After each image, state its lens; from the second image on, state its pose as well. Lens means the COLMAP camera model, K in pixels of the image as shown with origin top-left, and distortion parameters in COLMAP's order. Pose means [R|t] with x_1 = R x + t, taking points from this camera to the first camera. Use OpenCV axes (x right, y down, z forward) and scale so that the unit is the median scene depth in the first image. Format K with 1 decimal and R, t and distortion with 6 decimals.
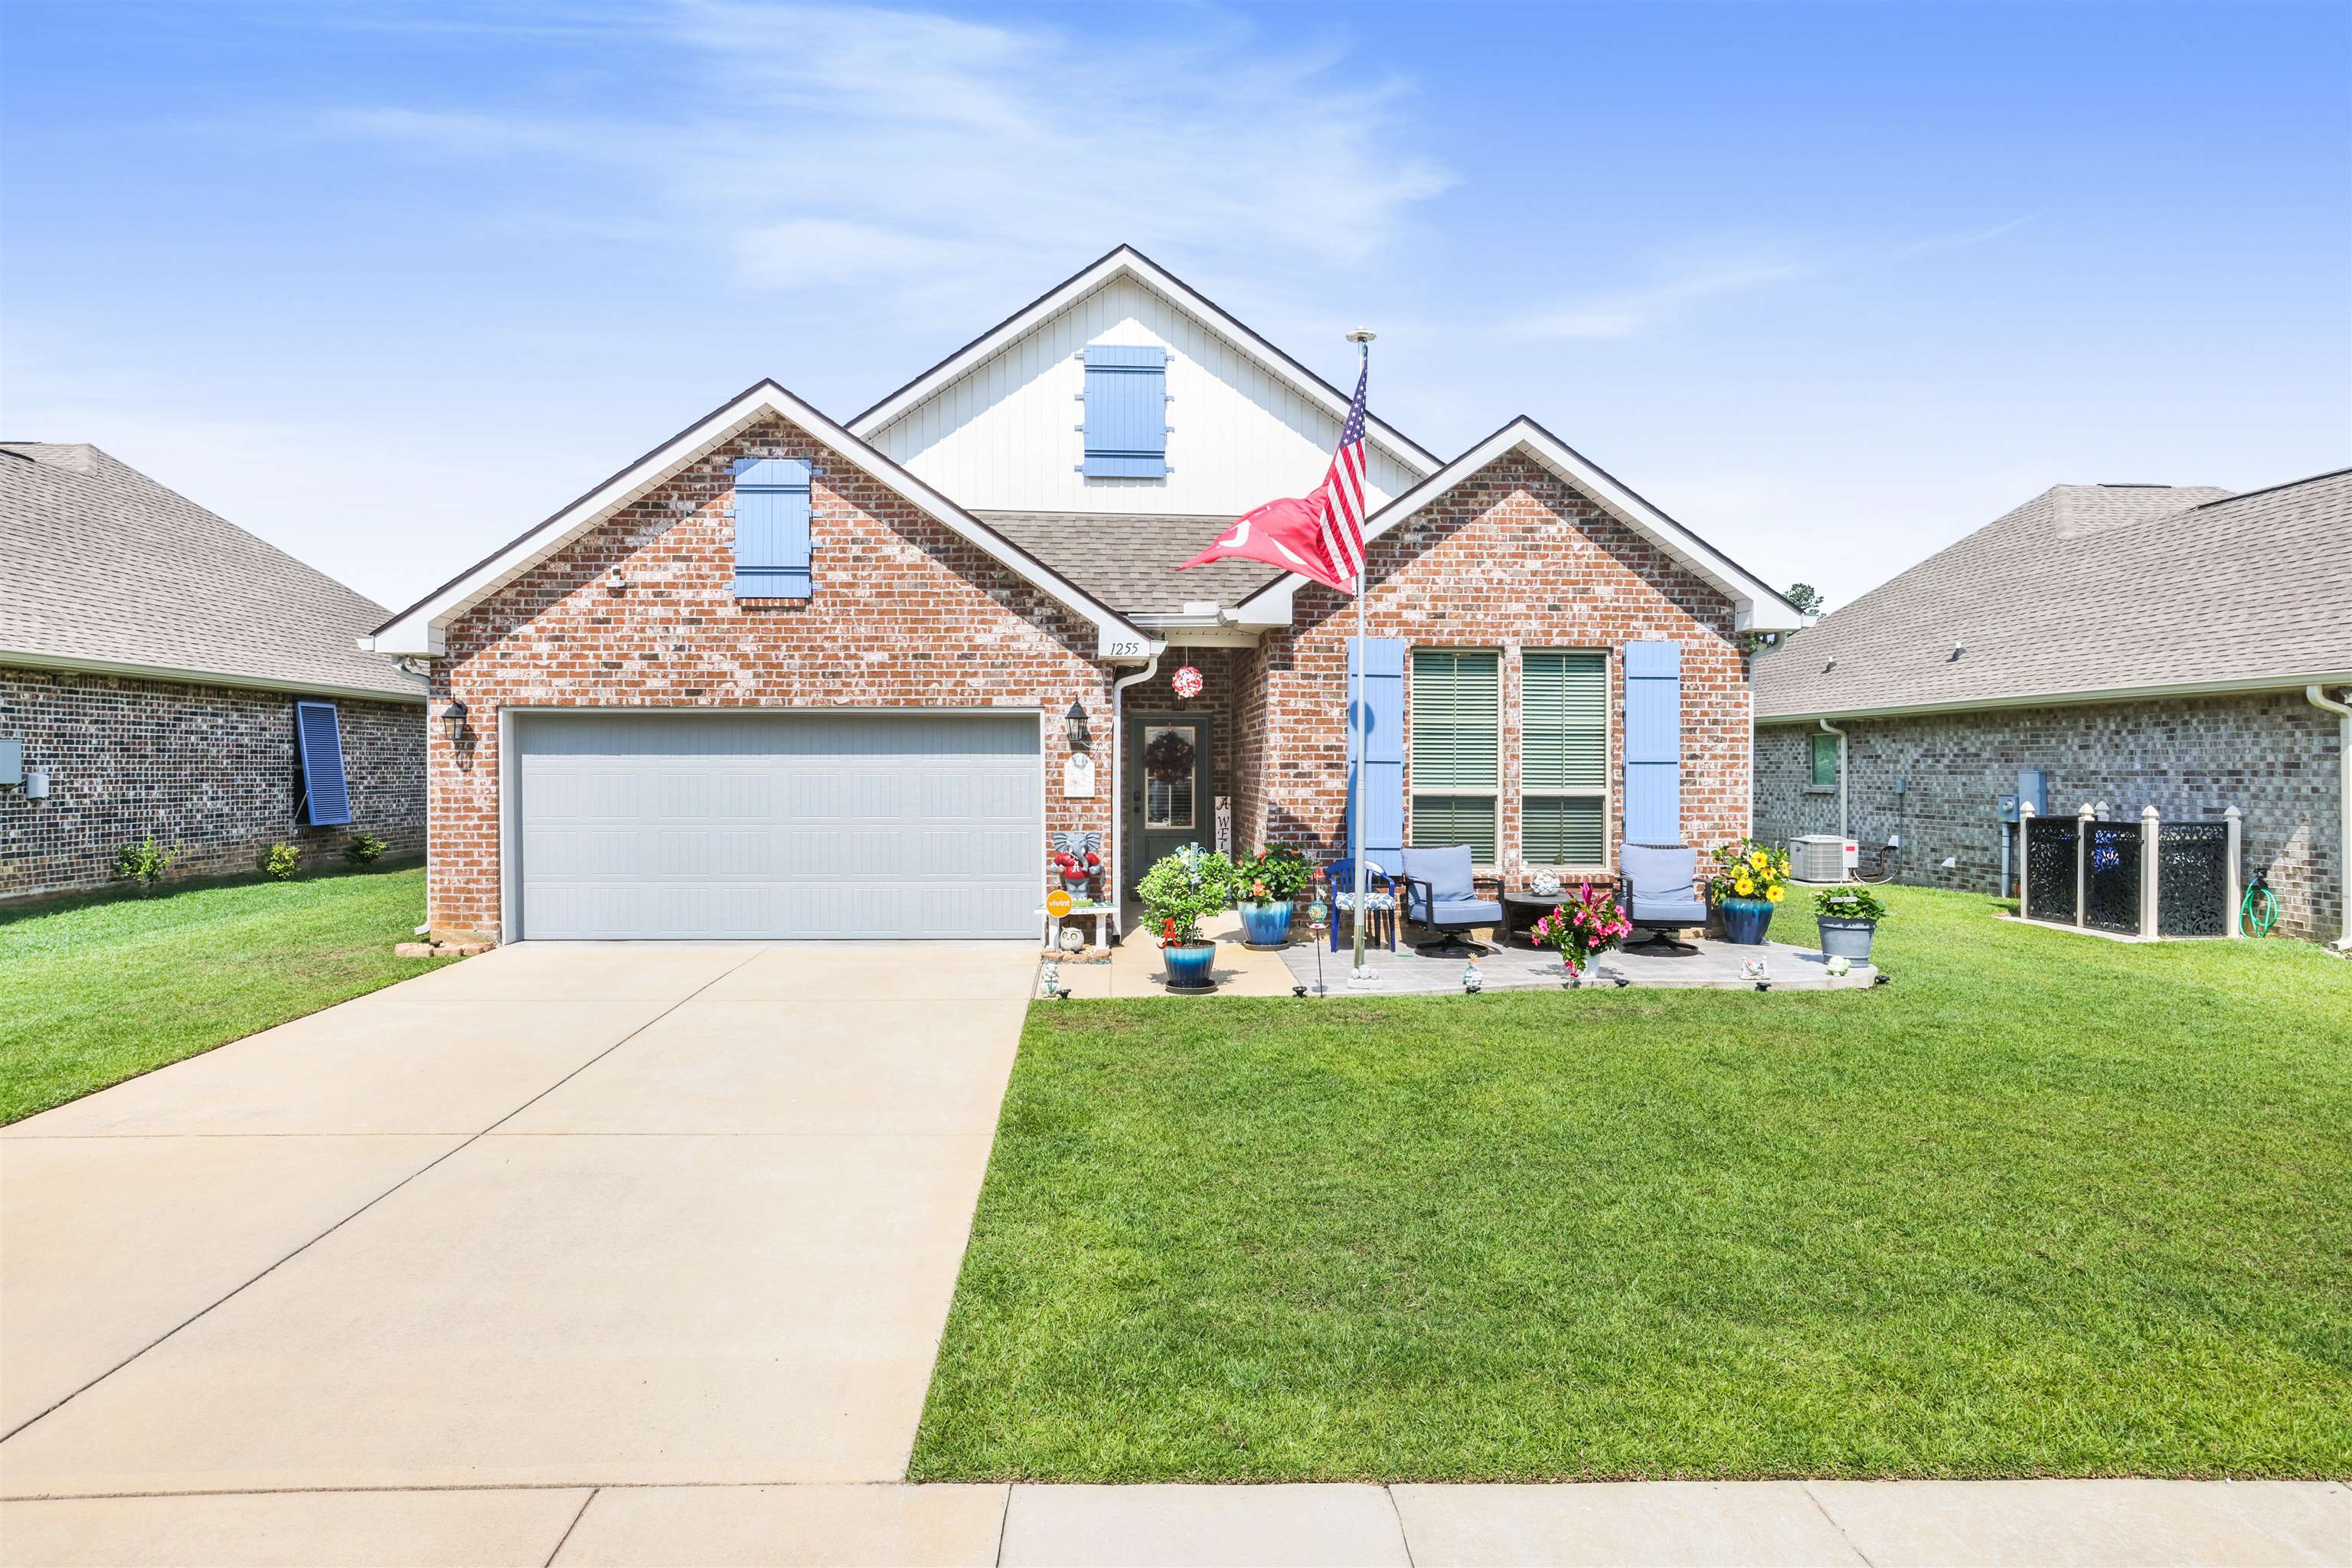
lens RADIAL K [[1431.0, 0, 1178.0], [0, 1431.0, 784.4], [0, 0, 1]] dist [0.003454, 0.000457]
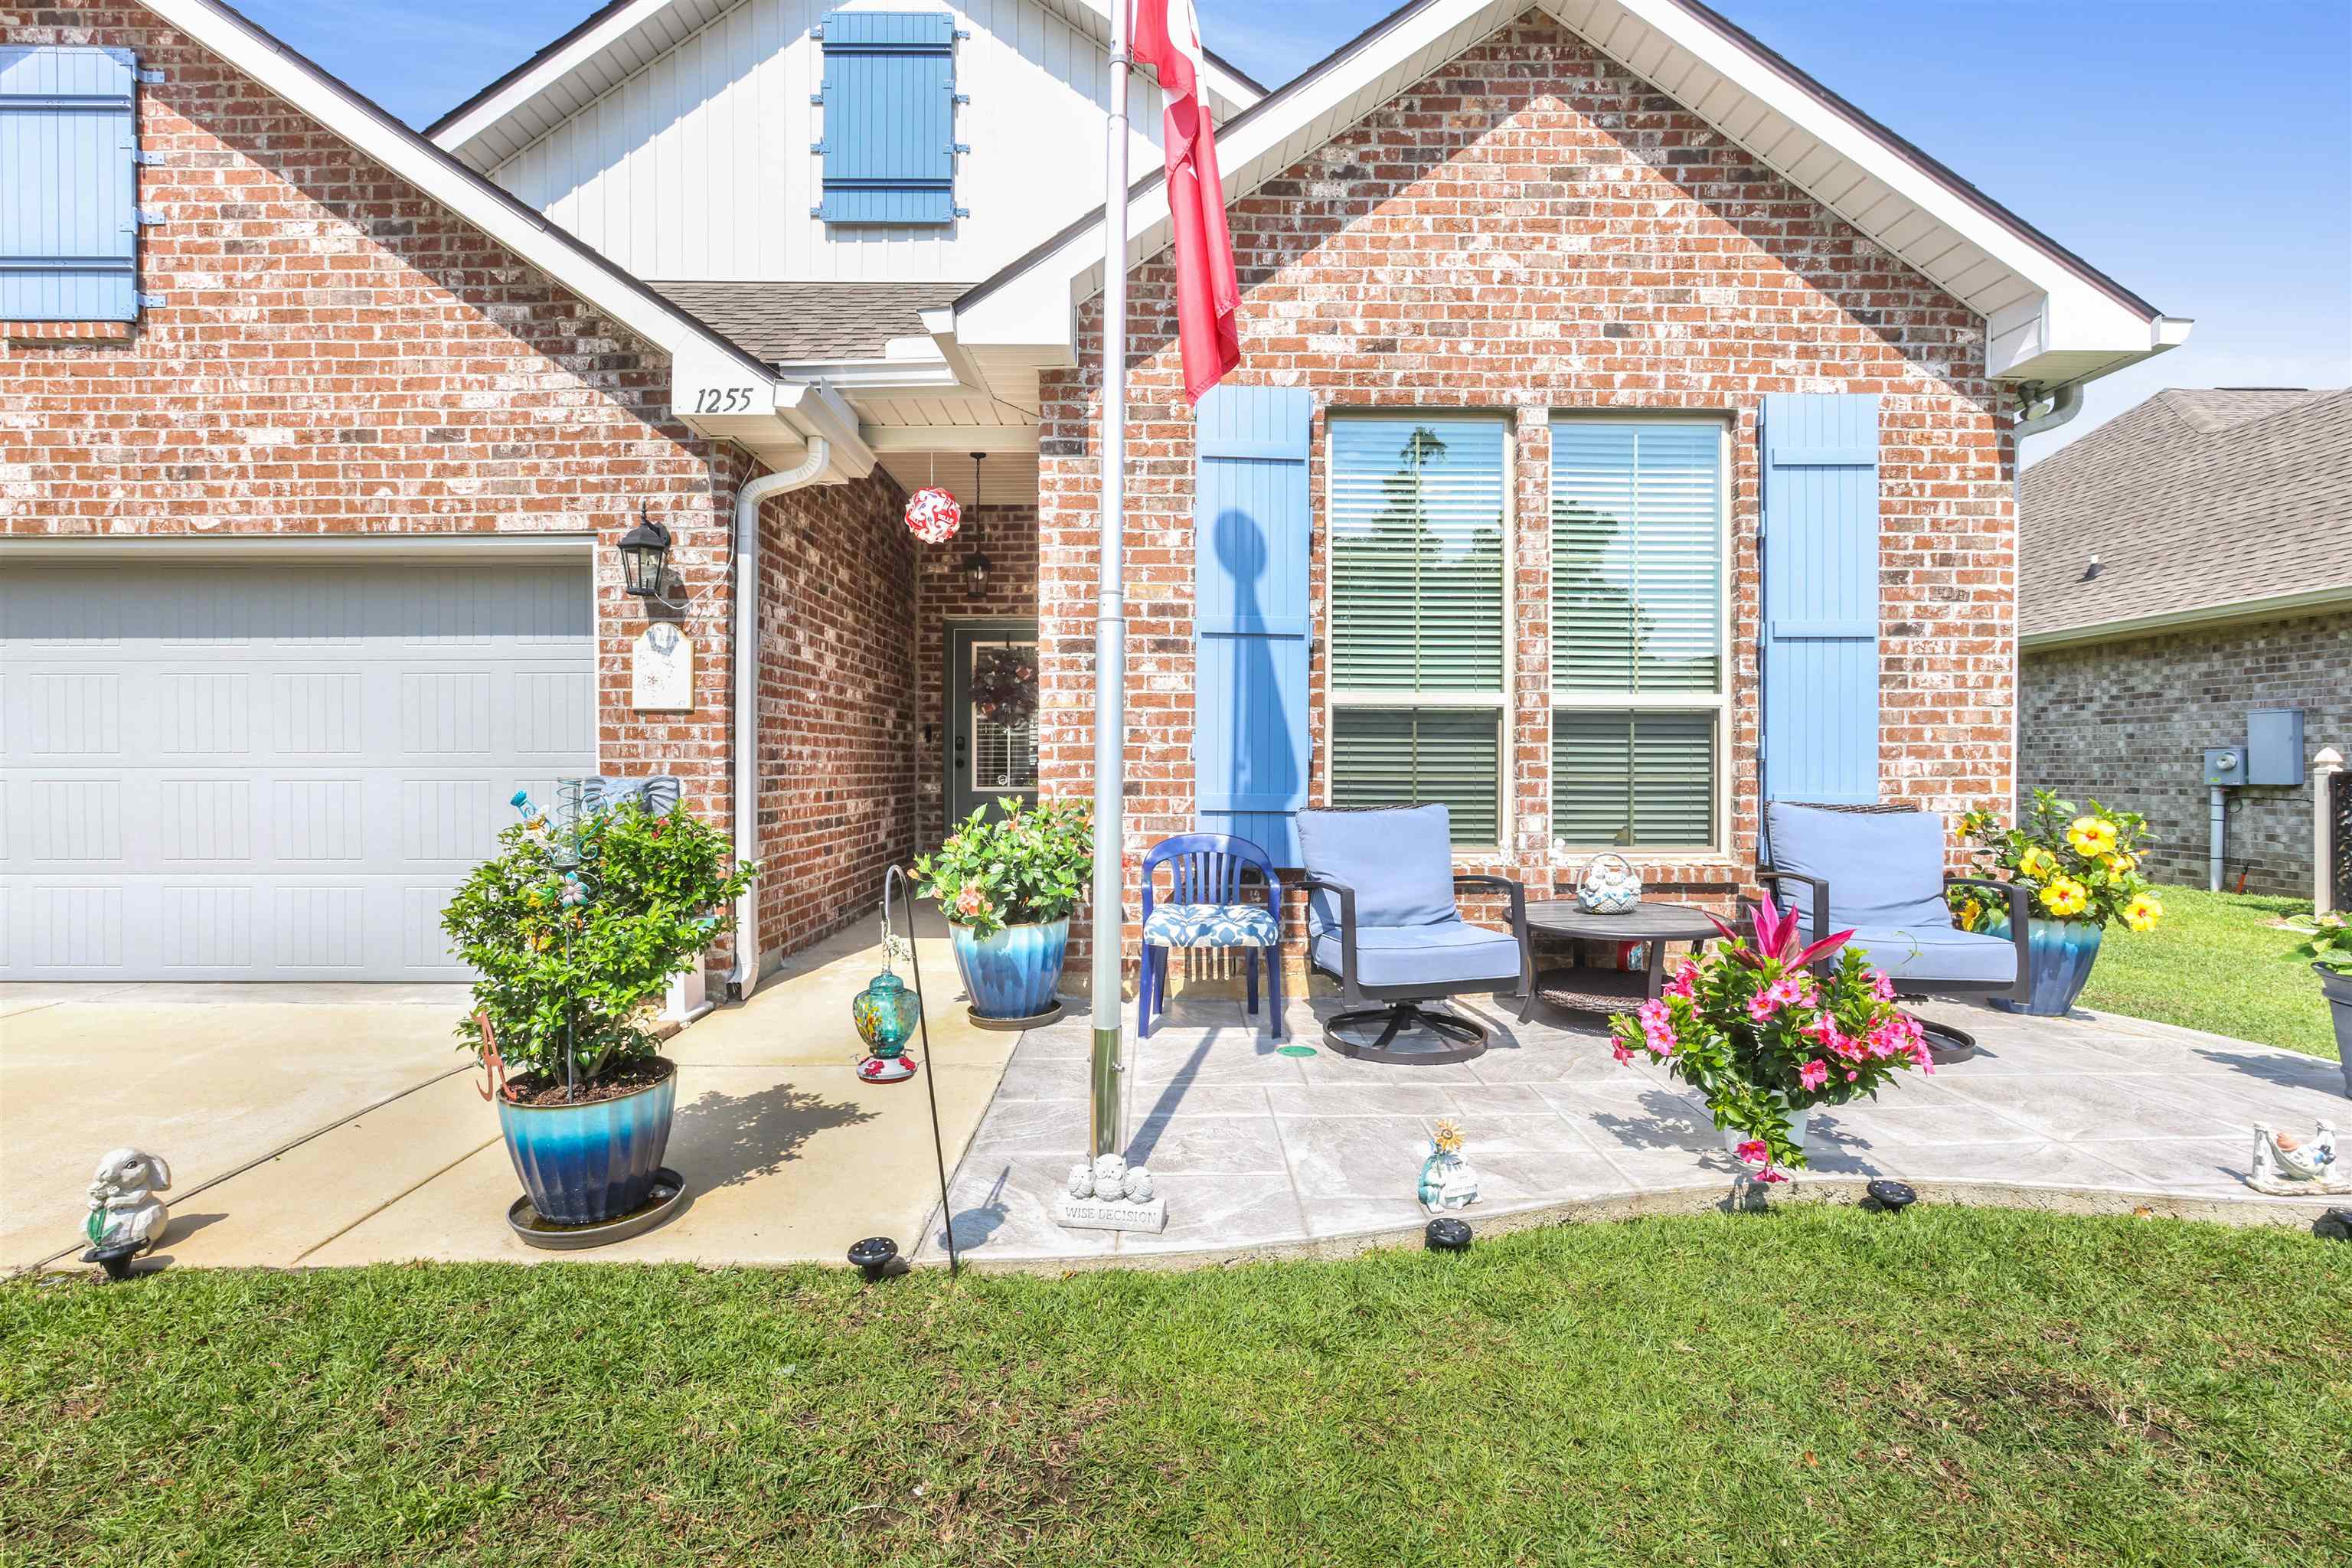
lens RADIAL K [[1071.8, 0, 1170.4], [0, 1071.8, 772.2], [0, 0, 1]] dist [-0.000184, 0.001276]
pose [[0.998173, -0.002135, -0.060384, 0.130553], [0.001598, 0.999959, -0.008936, 0.033816], [0.060400, 0.008823, 0.998135, 0.623200]]
